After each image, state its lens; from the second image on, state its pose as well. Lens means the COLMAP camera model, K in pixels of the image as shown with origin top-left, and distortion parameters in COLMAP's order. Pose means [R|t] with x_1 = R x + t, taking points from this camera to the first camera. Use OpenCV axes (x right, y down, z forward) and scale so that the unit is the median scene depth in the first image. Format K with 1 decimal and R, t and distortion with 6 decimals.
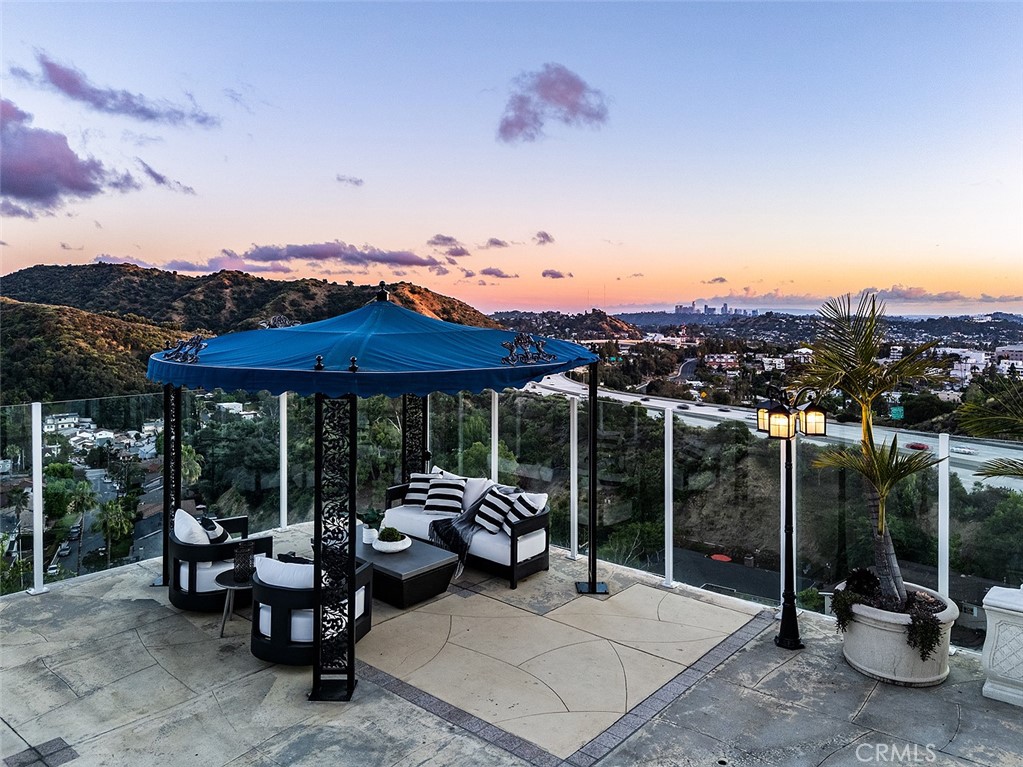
lens RADIAL K [[787.1, 0, 517.4], [0, 787.1, 328.6], [0, 0, 1]] dist [0.042998, -0.014029]
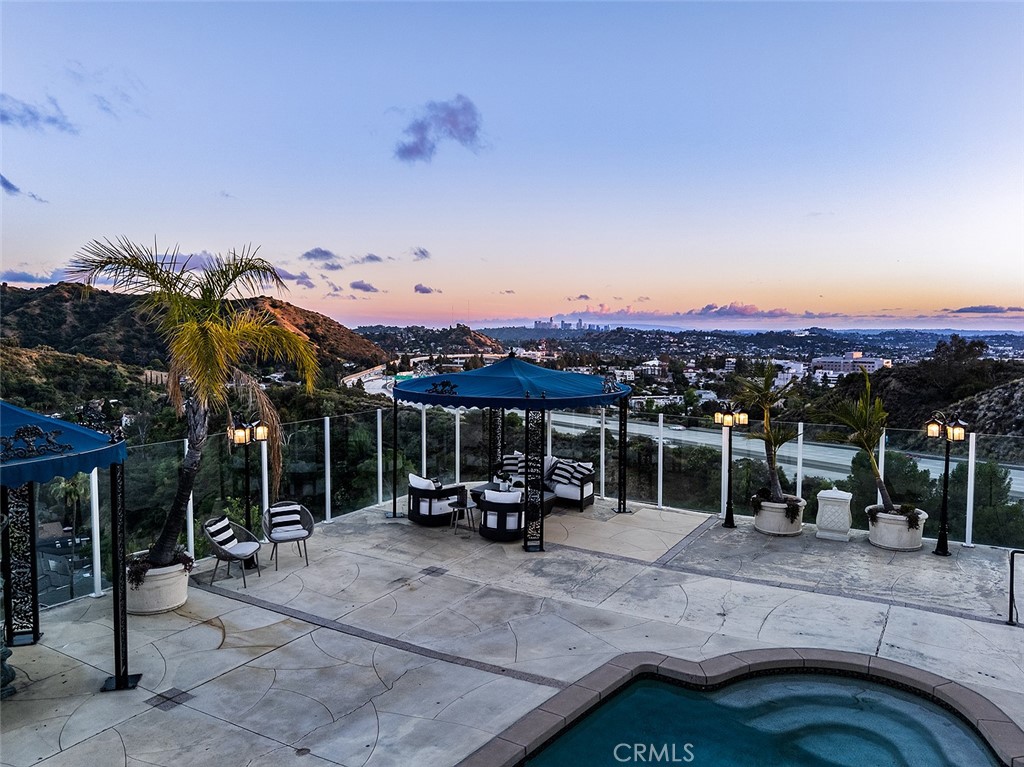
lens RADIAL K [[760.9, 0, 516.3], [0, 760.9, 369.2], [0, 0, 1]] dist [0.080138, -0.081700]
pose [[0.985084, -0.009240, 0.171826, -0.502987], [0.003421, 0.999412, 0.034129, -0.074373], [-0.172041, -0.033032, 0.984536, -0.791172]]
